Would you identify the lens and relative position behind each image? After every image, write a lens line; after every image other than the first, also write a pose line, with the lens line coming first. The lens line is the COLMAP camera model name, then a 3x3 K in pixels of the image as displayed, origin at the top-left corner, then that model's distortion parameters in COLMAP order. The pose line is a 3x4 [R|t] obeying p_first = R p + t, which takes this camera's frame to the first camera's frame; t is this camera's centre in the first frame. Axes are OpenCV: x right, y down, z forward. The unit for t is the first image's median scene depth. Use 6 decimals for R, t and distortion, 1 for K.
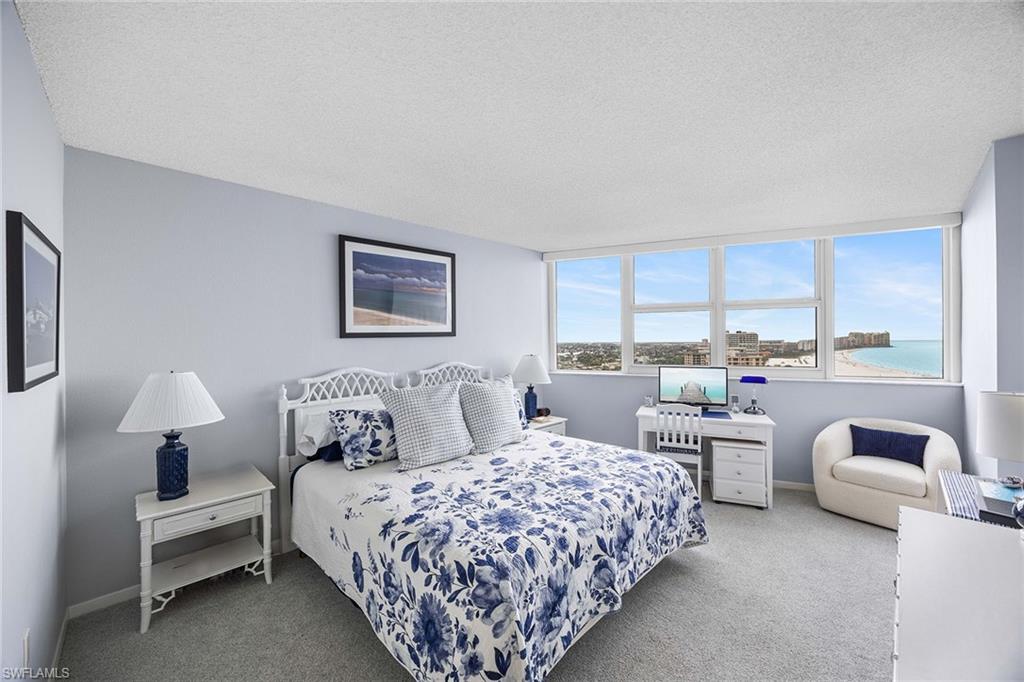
lens RADIAL K [[386.8, 0, 509.2], [0, 386.8, 338.7], [0, 0, 1]] dist [-0.001265, 0.000048]
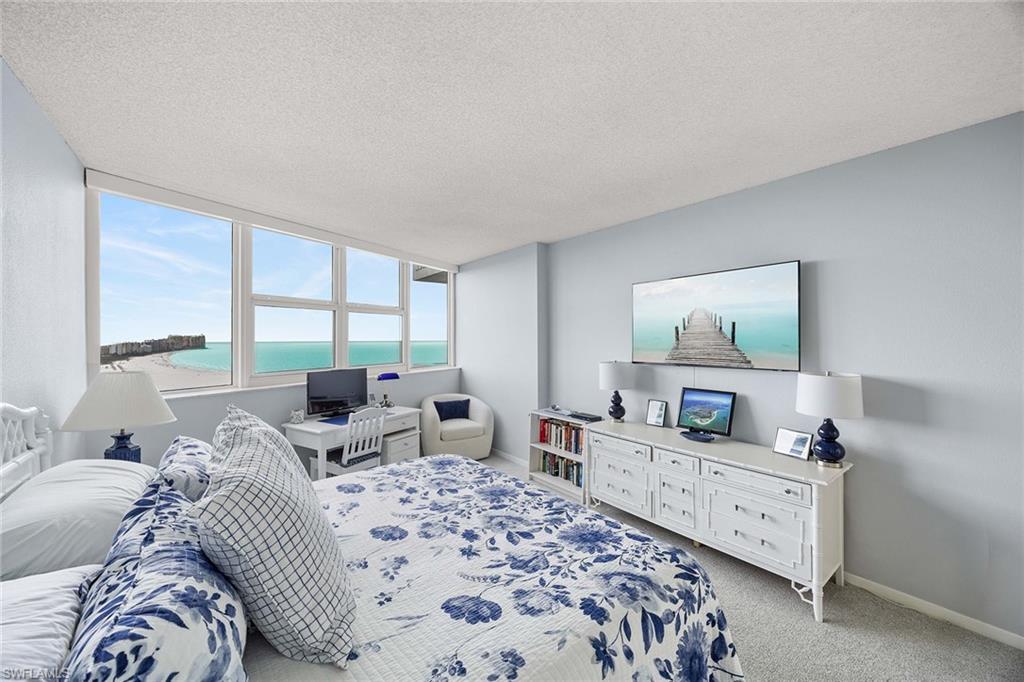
lens RADIAL K [[386.8, 0, 509.2], [0, 386.8, 338.7], [0, 0, 1]] dist [-0.001265, 0.000048]
pose [[0.120983, 0.006565, 0.992633, -0.880626], [-0.000116, 0.999978, -0.006600, 0.005791], [-0.992655, 0.000683, 0.120981, 1.013665]]
